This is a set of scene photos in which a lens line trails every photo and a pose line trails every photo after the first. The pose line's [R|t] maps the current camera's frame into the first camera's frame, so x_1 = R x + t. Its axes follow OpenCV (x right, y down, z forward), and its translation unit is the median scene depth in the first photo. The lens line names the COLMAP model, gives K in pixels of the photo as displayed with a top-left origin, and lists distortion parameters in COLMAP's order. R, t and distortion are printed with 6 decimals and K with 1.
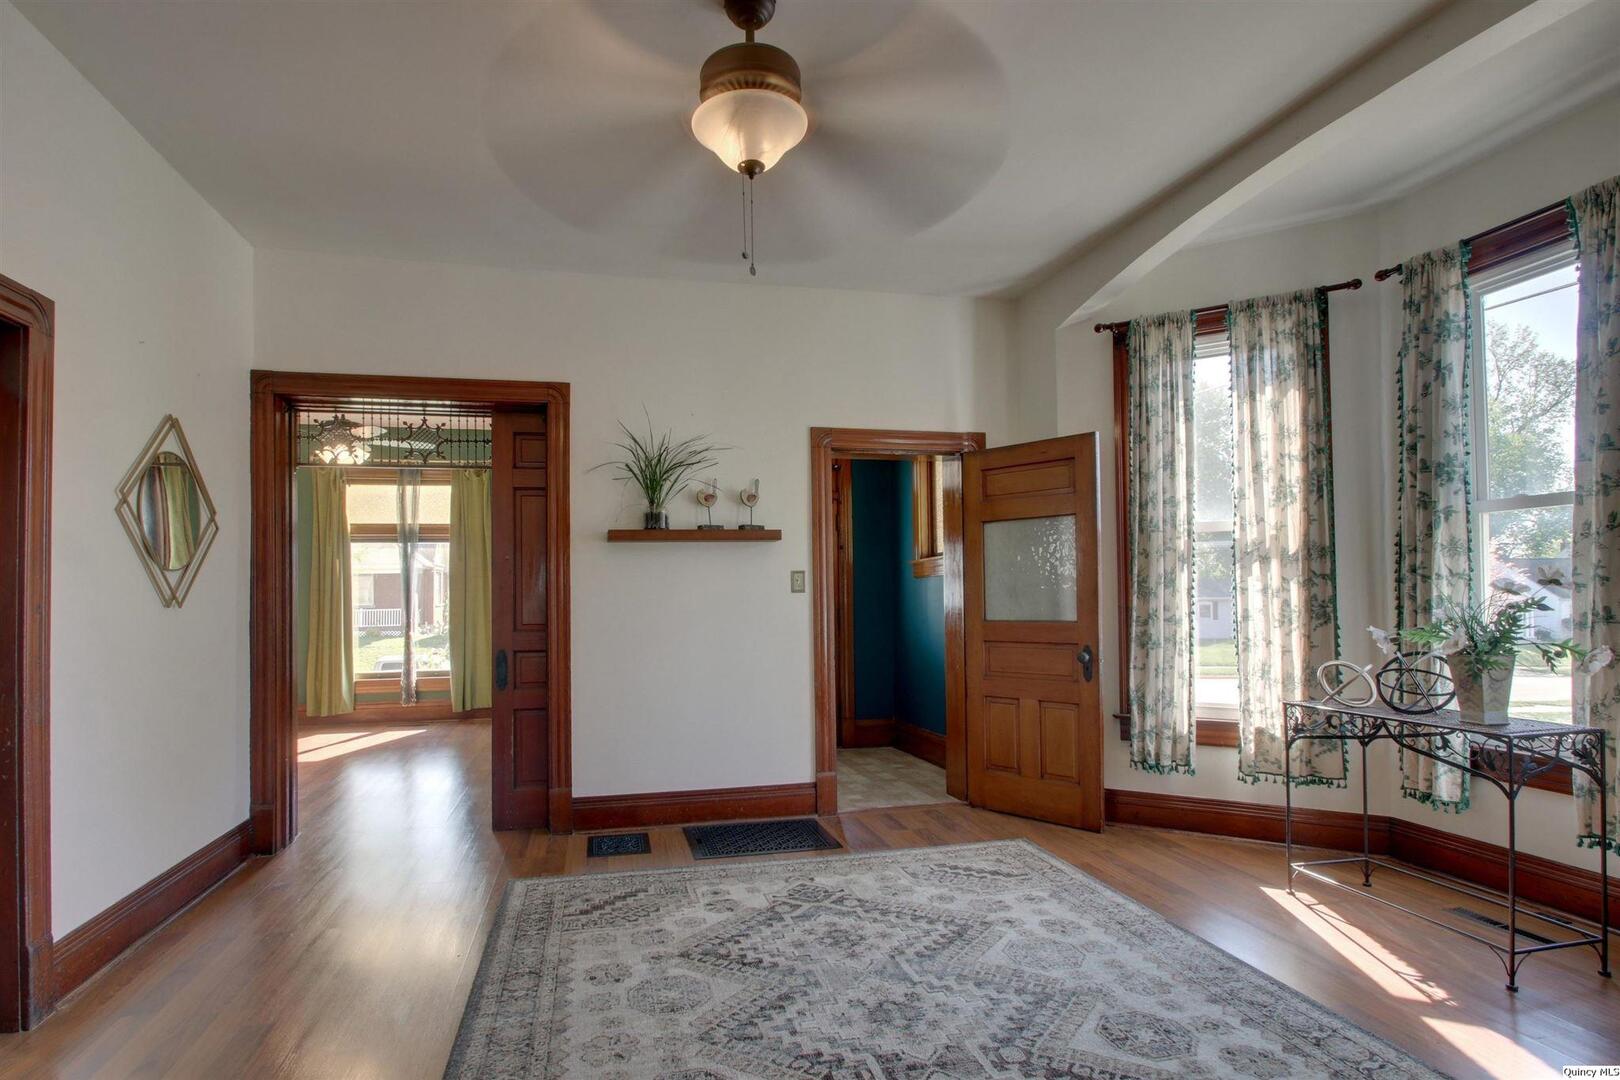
lens RADIAL K [[828.6, 0, 804.5], [0, 828.6, 574.8], [0, 0, 1]] dist [-0.002737, -0.001027]
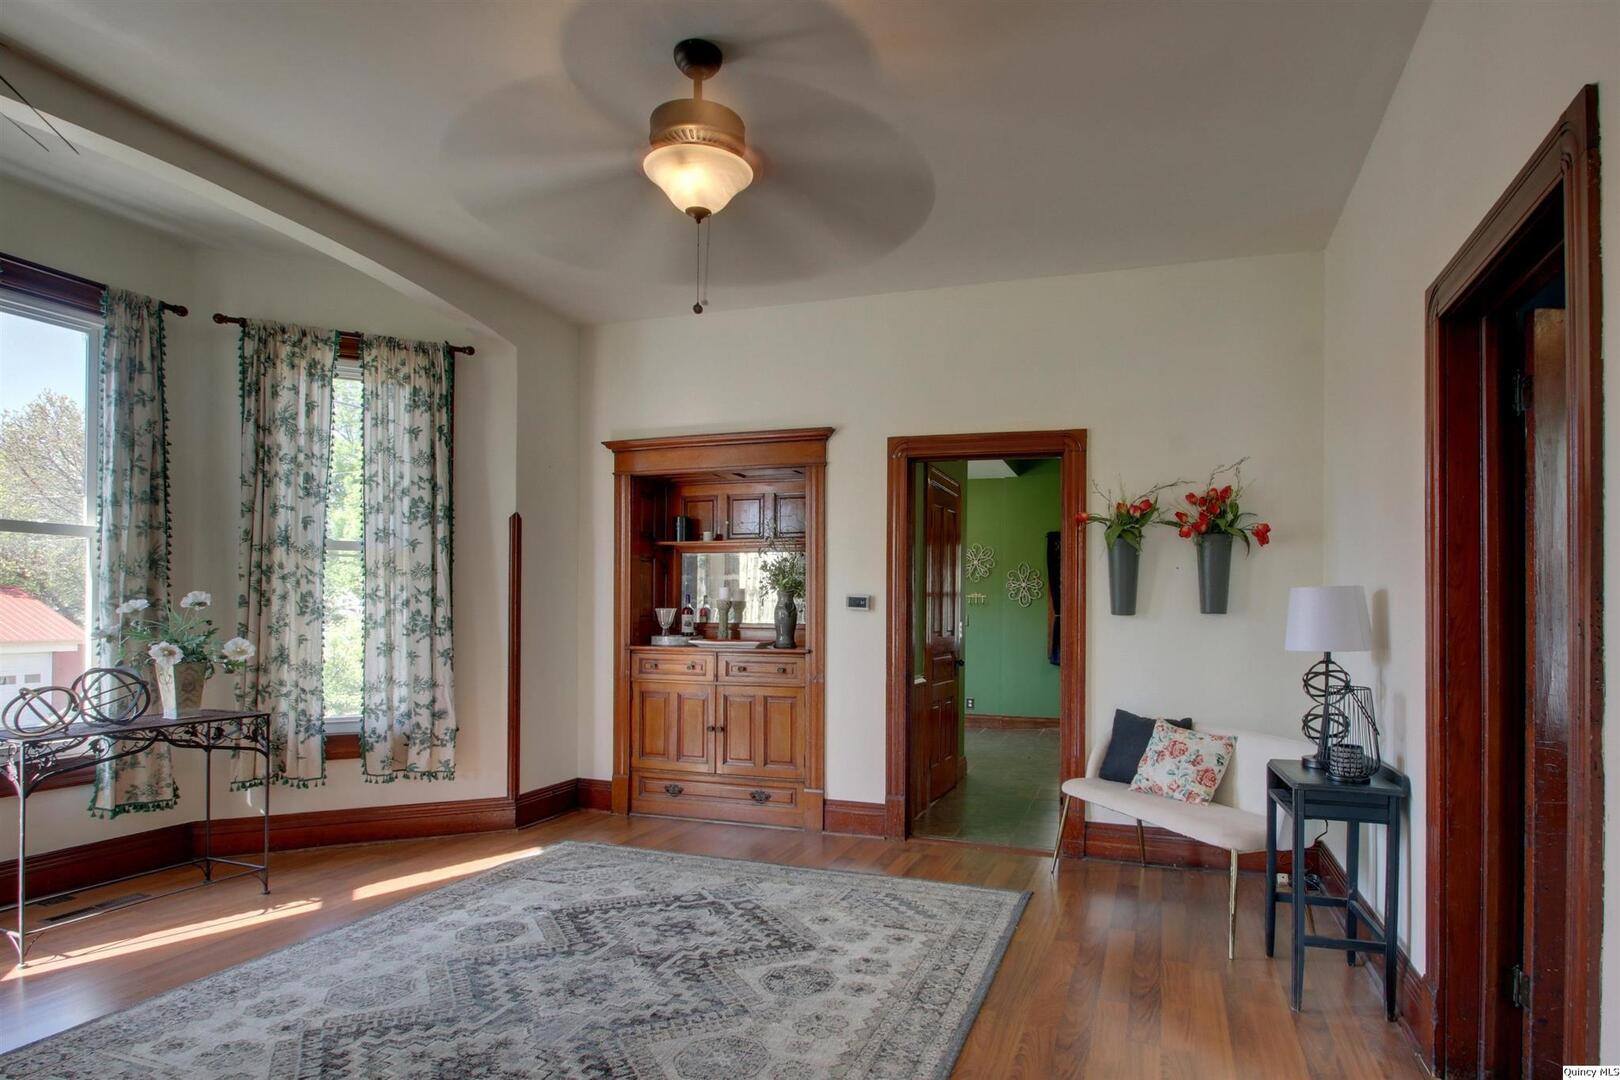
lens RADIAL K [[875.3, 0, 807.8], [0, 875.3, 601.1], [0, 0, 1]] dist [-0.005629, -0.001189]
pose [[-0.808367, 0.012057, 0.588555, -0.584021], [-0.010987, 0.999307, -0.035563, 0.034857], [-0.588576, -0.035214, -0.807675, 1.263350]]
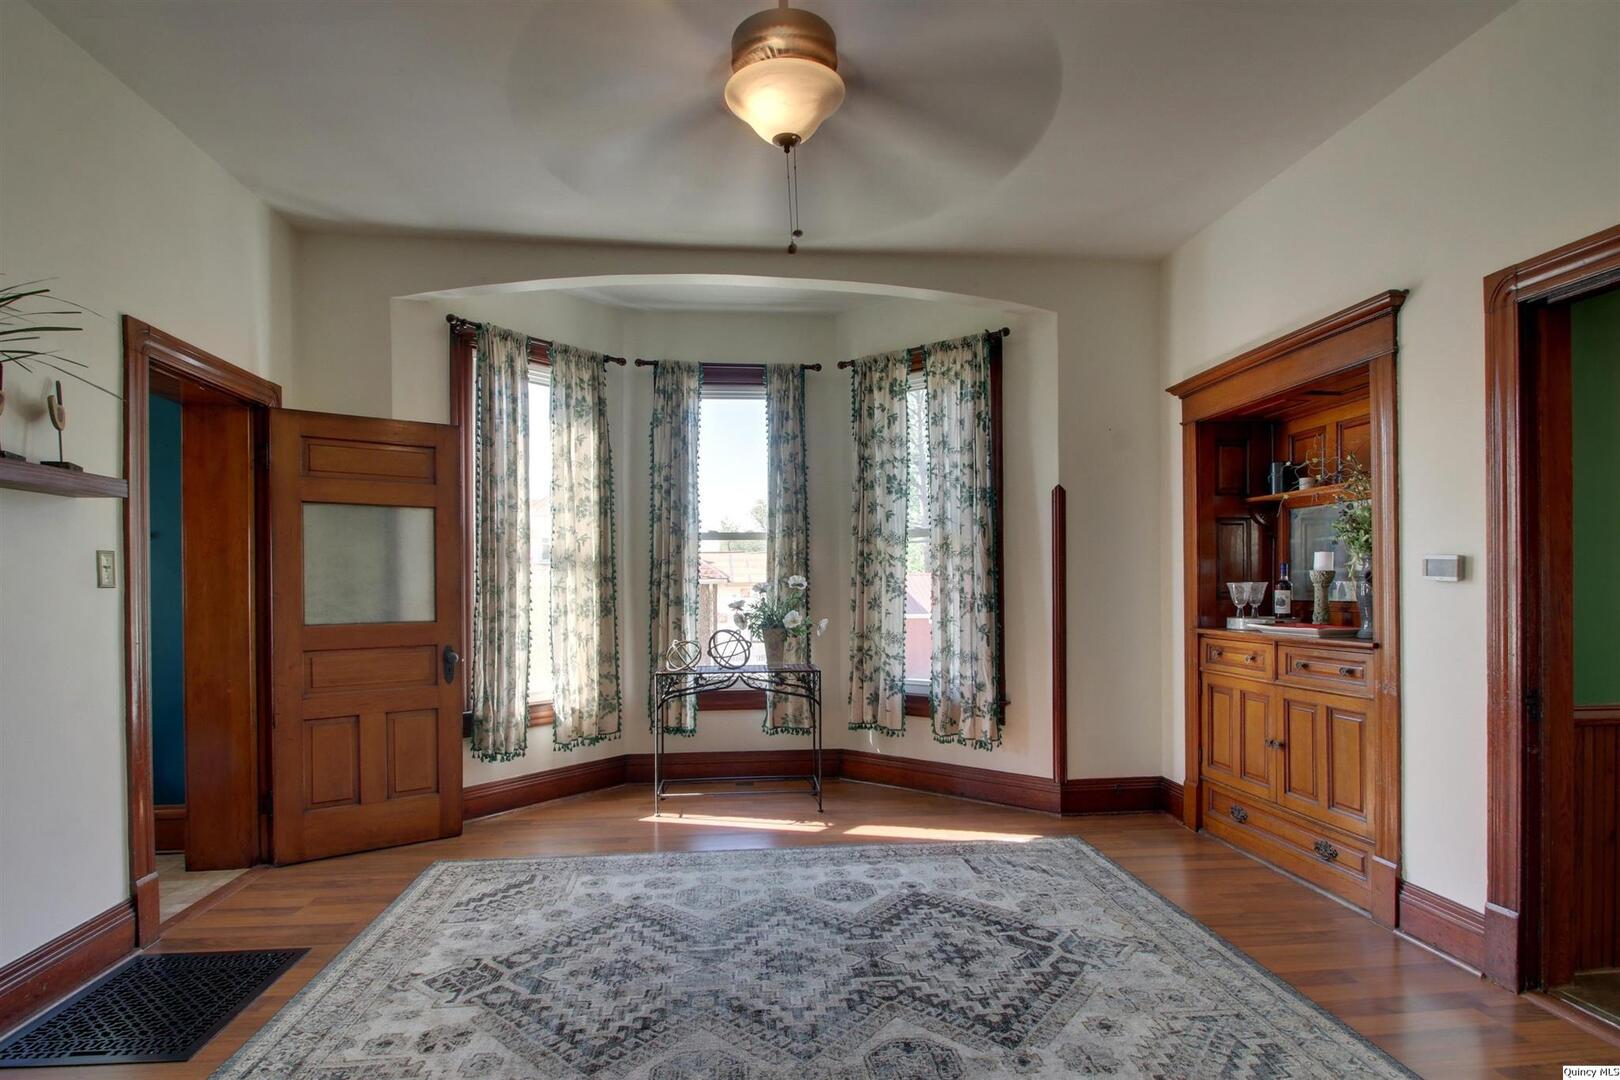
lens RADIAL K [[821.5, 0, 805.8], [0, 821.5, 588.9], [0, 0, 1]] dist [-0.005760, -0.000604]
pose [[0.152888, 0.008633, 0.988206, -0.693467], [-0.018334, 0.999815, -0.005898, 0.022157], [-0.988073, -0.017216, 0.153018, 0.573718]]
